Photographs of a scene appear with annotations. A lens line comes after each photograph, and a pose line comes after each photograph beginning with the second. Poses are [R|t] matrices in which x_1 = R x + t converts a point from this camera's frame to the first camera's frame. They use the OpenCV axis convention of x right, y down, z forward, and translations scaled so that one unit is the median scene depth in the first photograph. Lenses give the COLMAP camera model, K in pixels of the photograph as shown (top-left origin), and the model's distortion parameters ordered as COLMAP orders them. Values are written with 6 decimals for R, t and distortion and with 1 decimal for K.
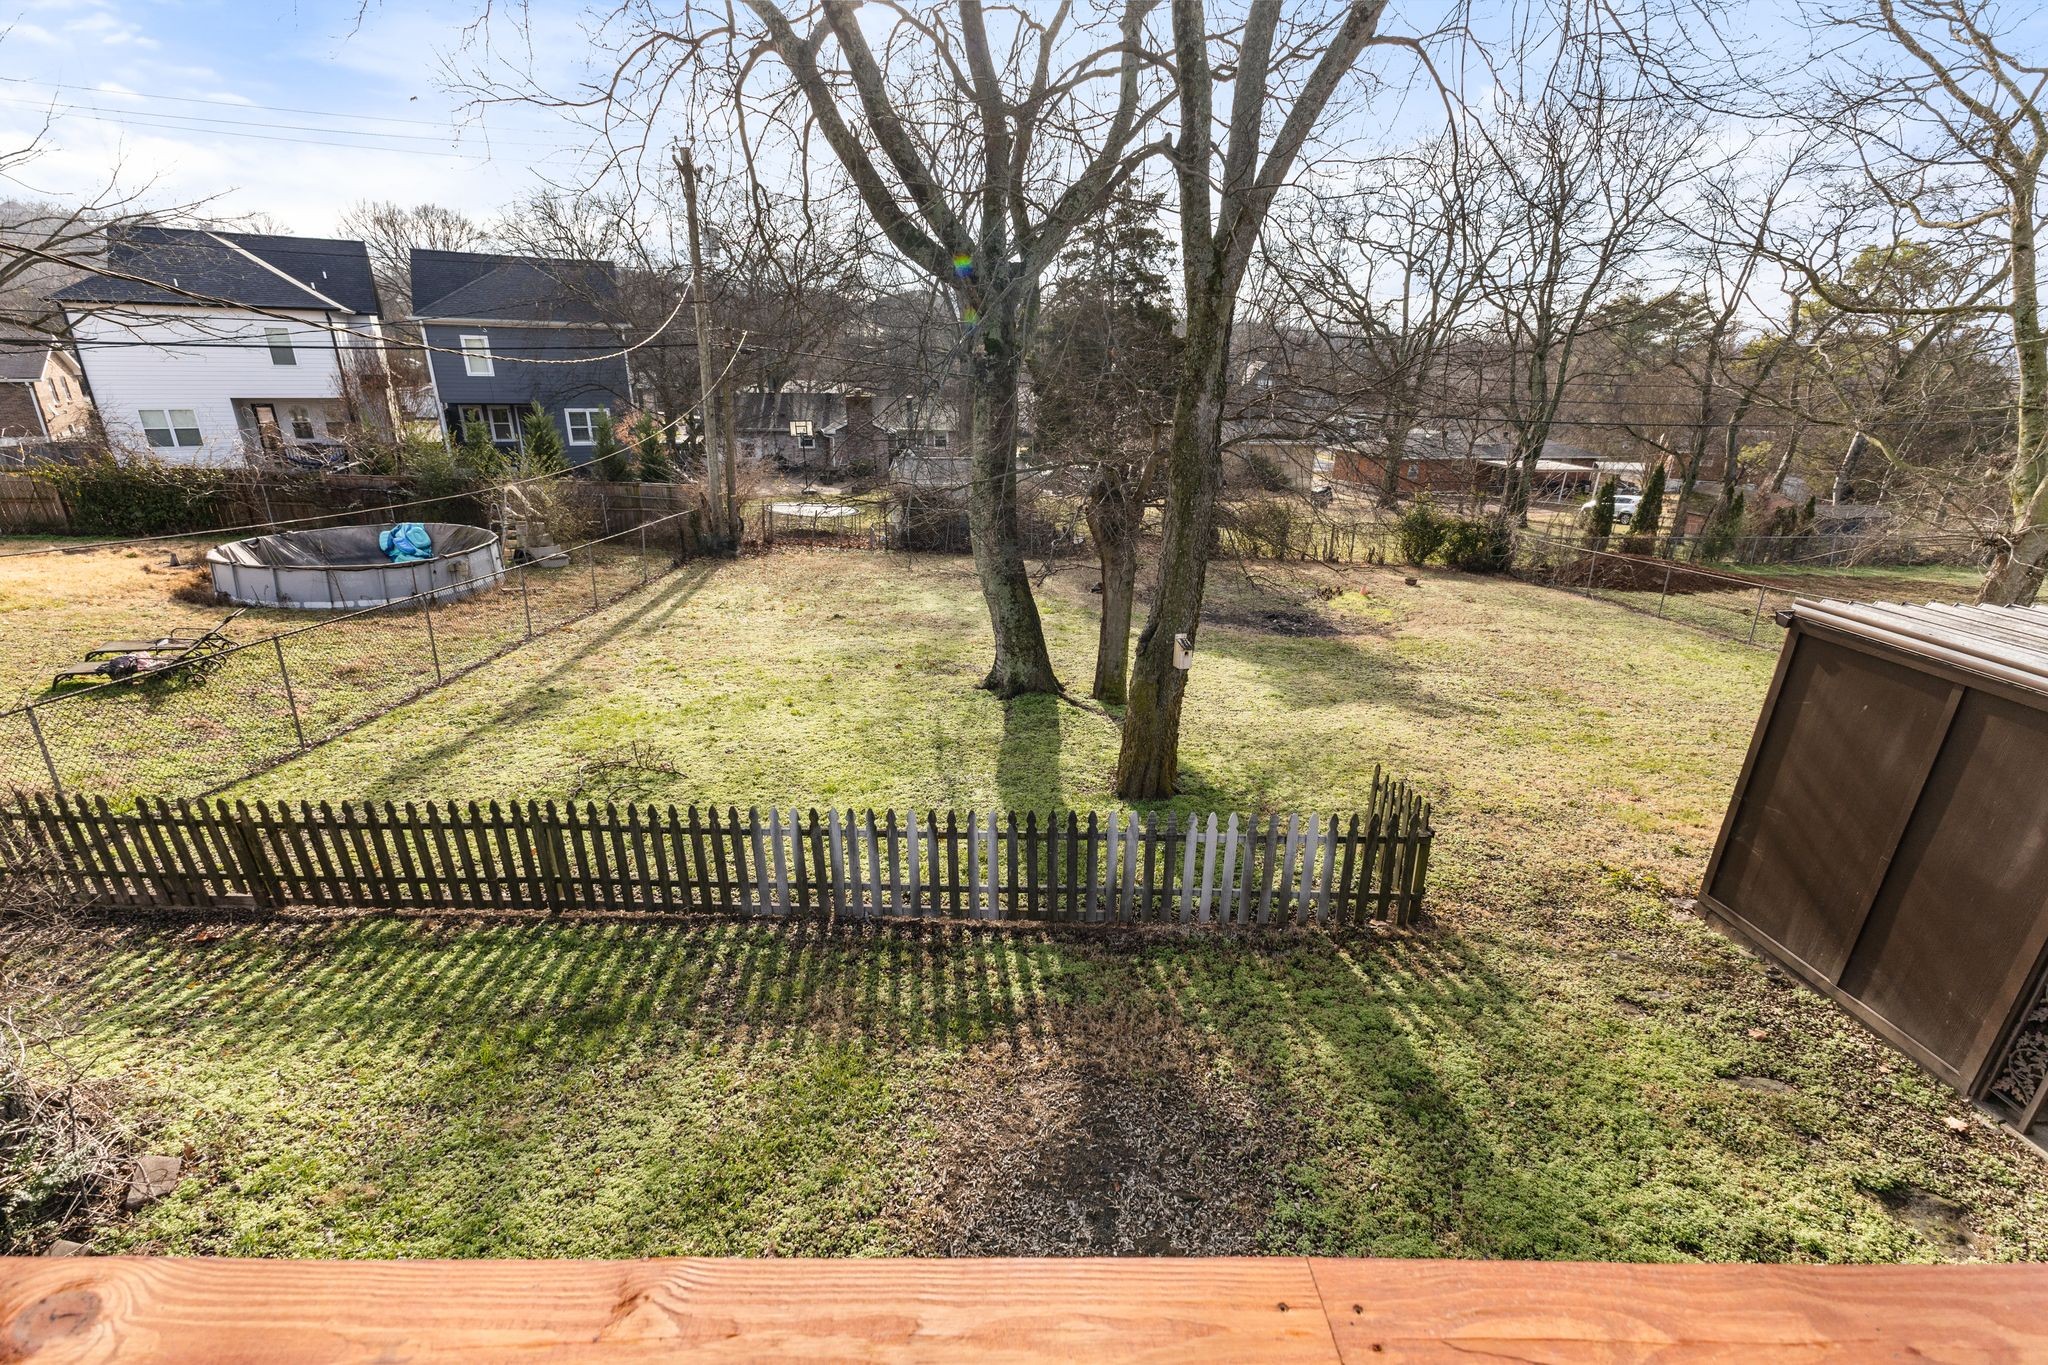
lens RADIAL K [[892.6, 0, 1031.2], [0, 892.6, 673.2], [0, 0, 1]] dist [0.012633, -0.000095]
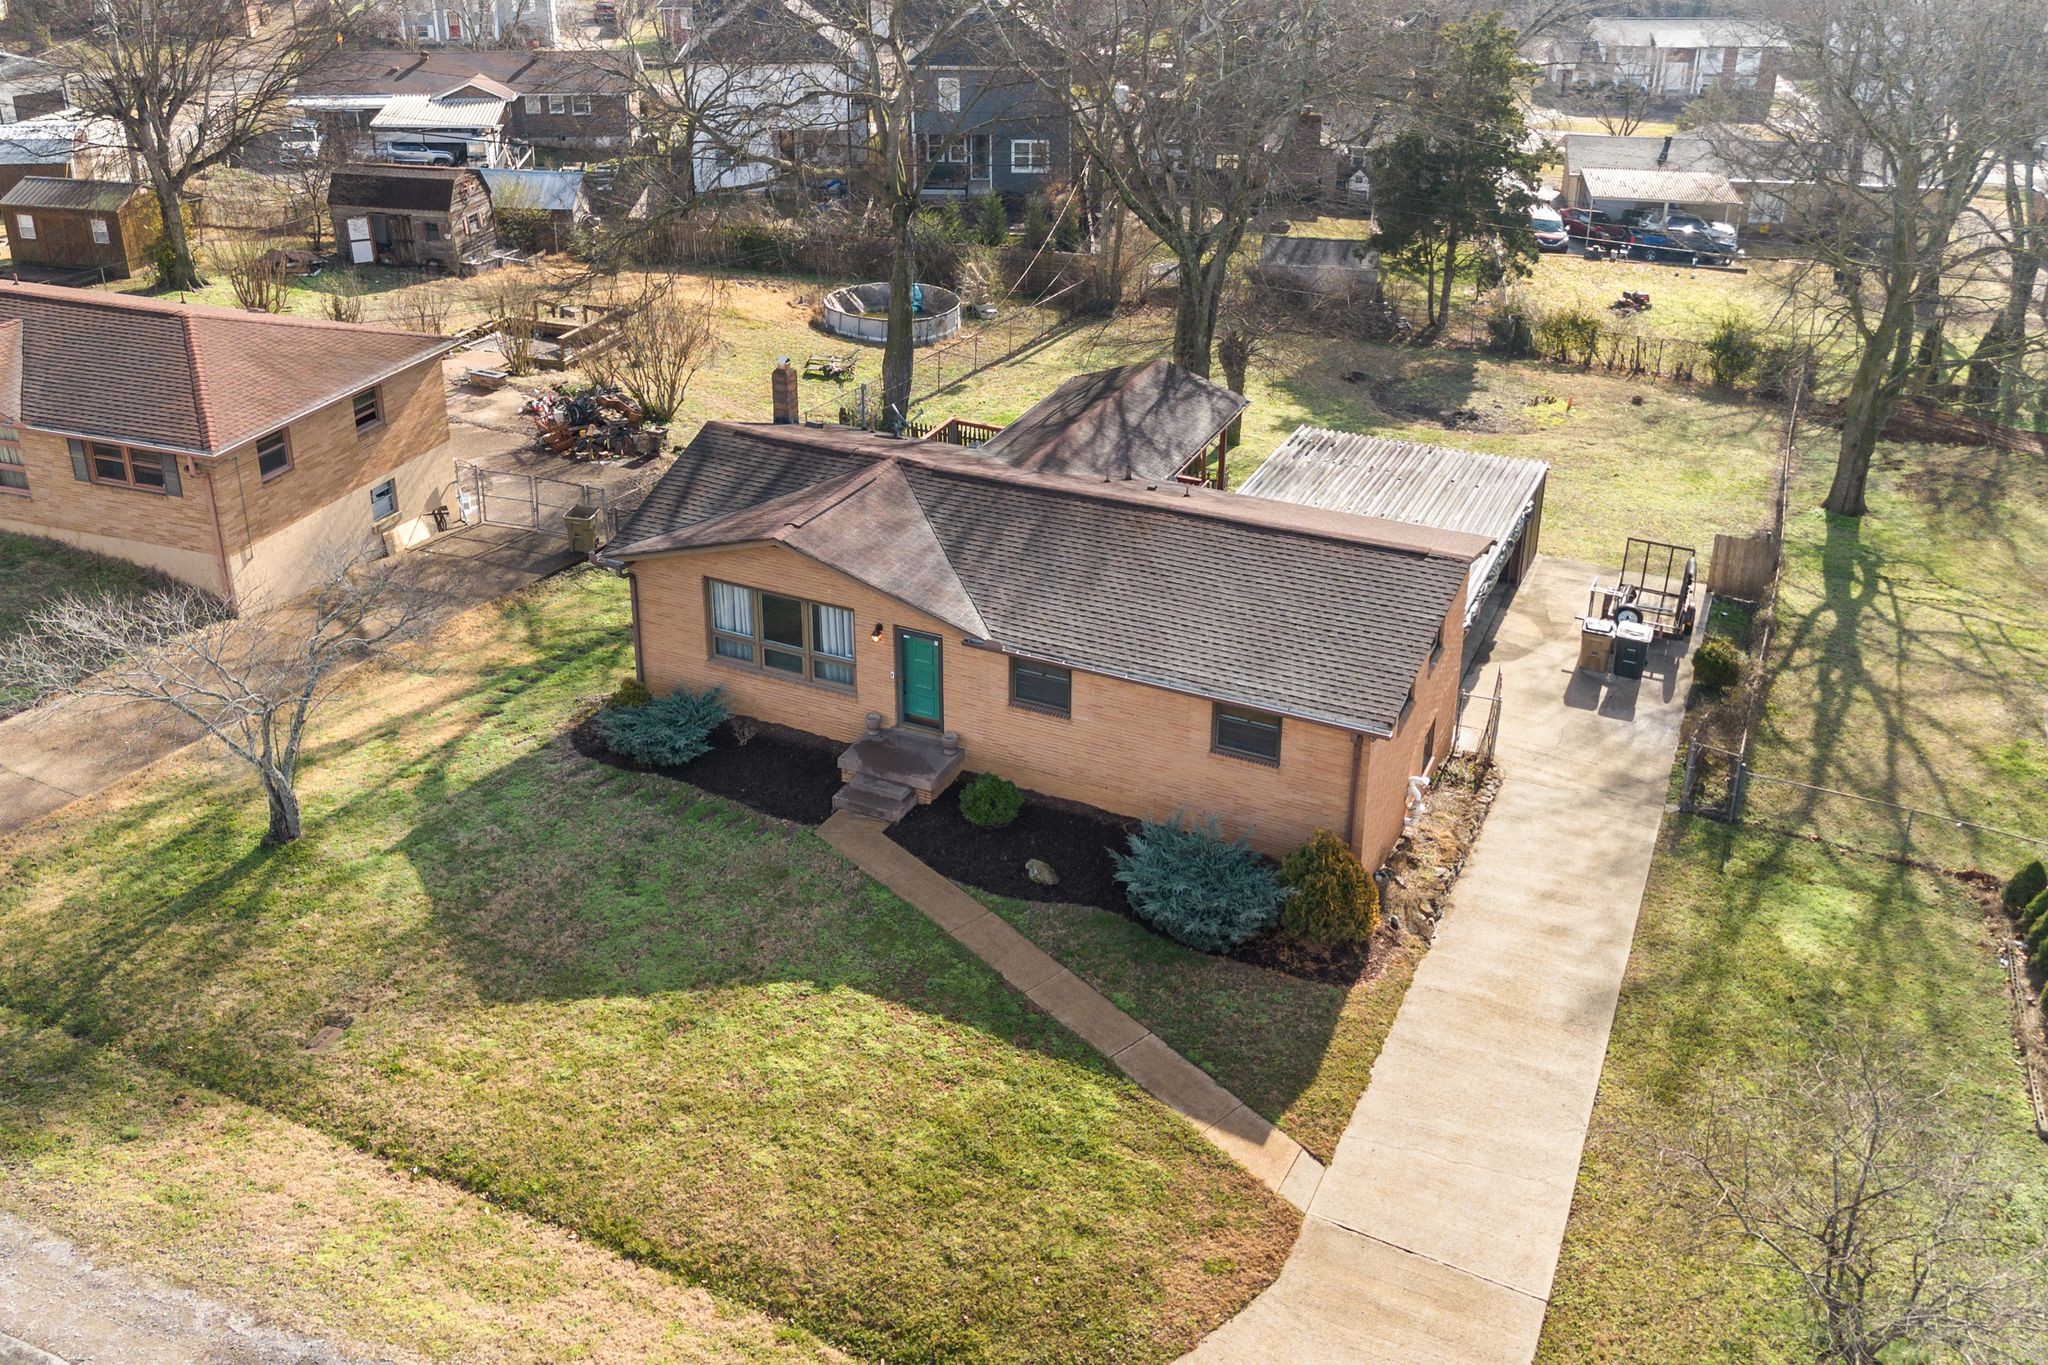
lens RADIAL K [[892.6, 0, 1031.2], [0, 892.6, 673.2], [0, 0, 1]] dist [0.012633, -0.000095]
pose [[0.902001, 0.237714, -0.360397, 0.142228], [-0.132978, 0.947155, 0.291916, -0.001464], [0.410744, -0.215383, 0.885945, -0.283711]]
